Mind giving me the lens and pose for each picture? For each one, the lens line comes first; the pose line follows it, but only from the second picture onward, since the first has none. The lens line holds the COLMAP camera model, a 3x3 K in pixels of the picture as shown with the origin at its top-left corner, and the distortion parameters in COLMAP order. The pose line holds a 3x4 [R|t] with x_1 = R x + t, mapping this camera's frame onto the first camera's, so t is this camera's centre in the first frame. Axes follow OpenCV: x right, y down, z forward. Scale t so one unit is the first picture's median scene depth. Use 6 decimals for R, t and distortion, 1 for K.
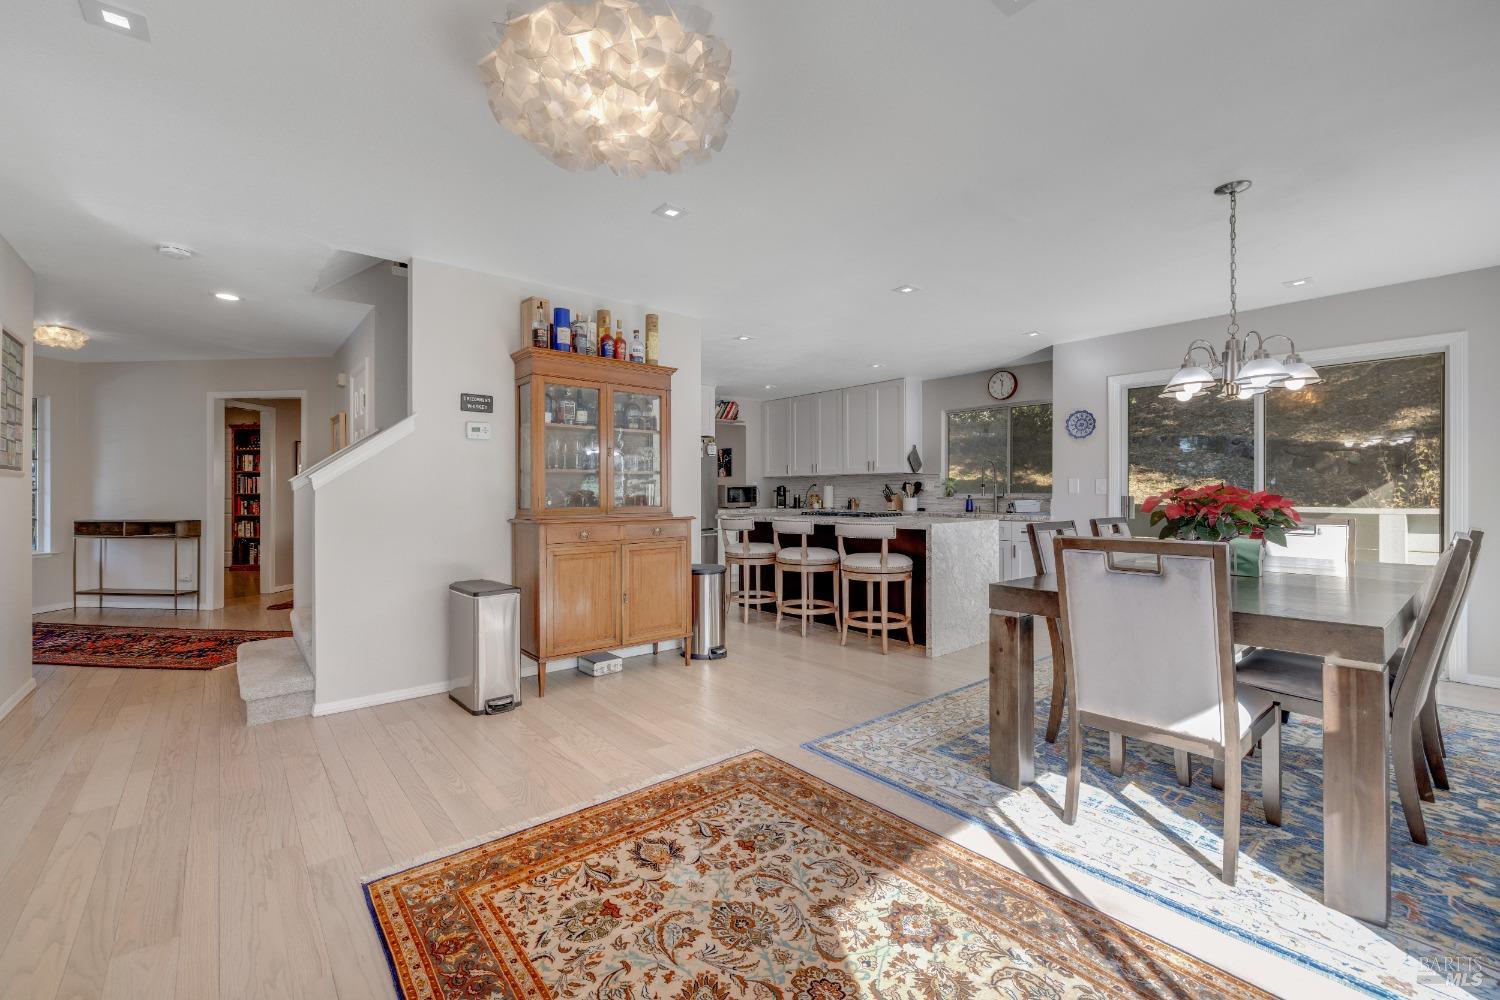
lens RADIAL K [[629.9, 0, 738.2], [0, 629.9, 488.7], [0, 0, 1]] dist [-0.007626, 0.000250]
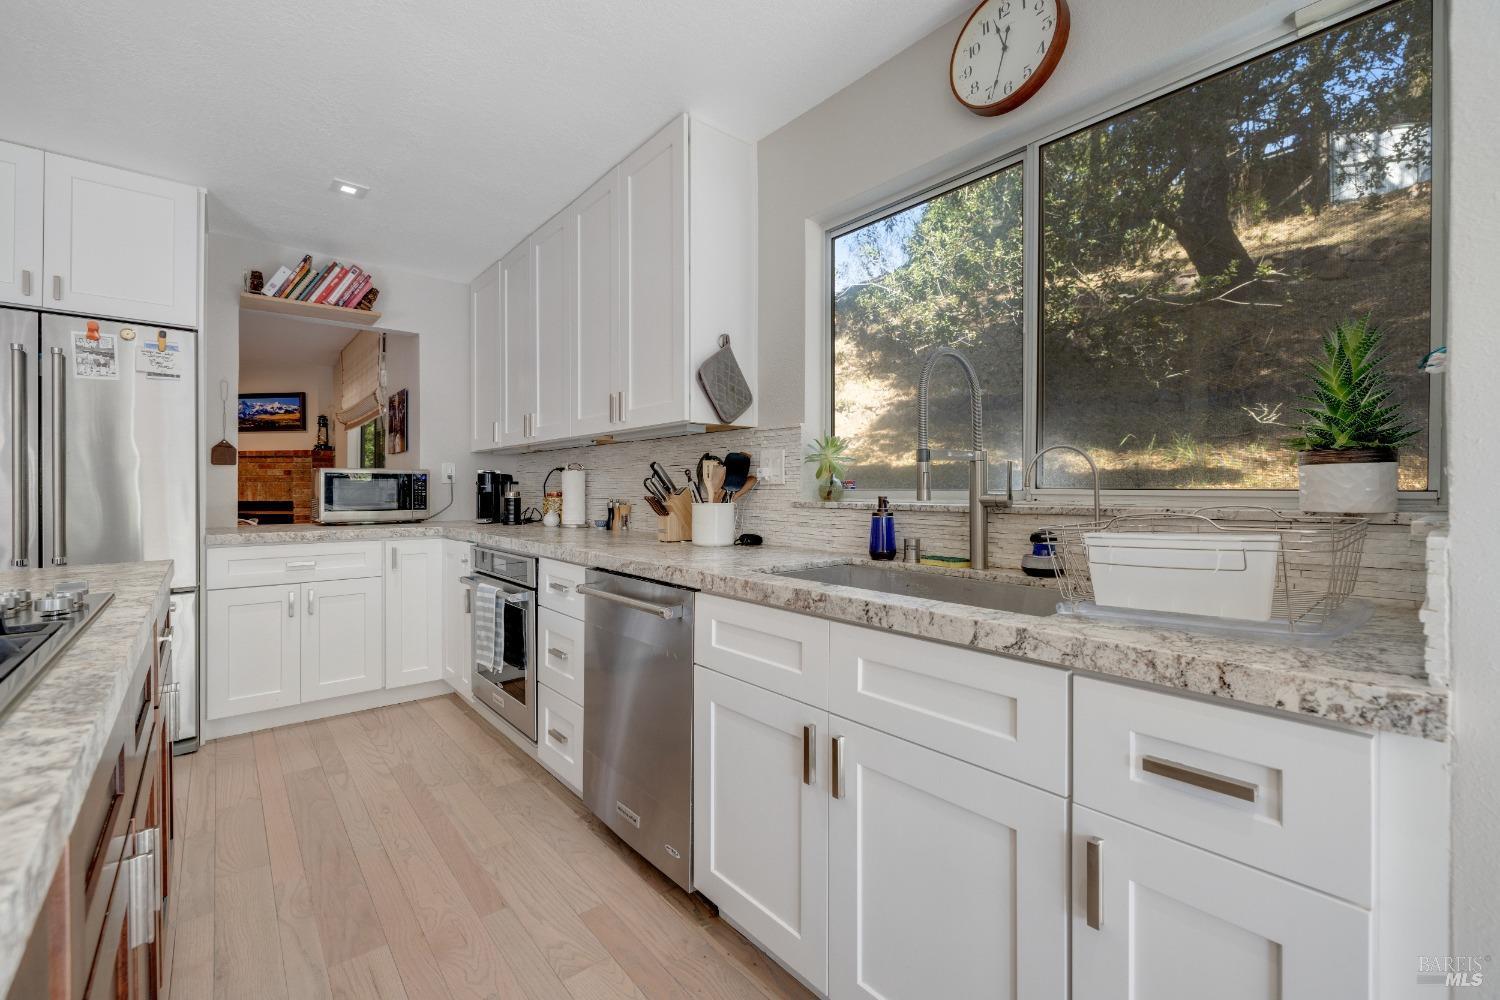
lens RADIAL K [[629.9, 0, 738.2], [0, 629.9, 488.7], [0, 0, 1]] dist [-0.007626, 0.000250]
pose [[0.999991, 0.001023, 0.004215, 0.284034], [-0.001050, 0.999978, 0.006527, 0.005036], [-0.004209, -0.006531, 0.999970, 0.682317]]
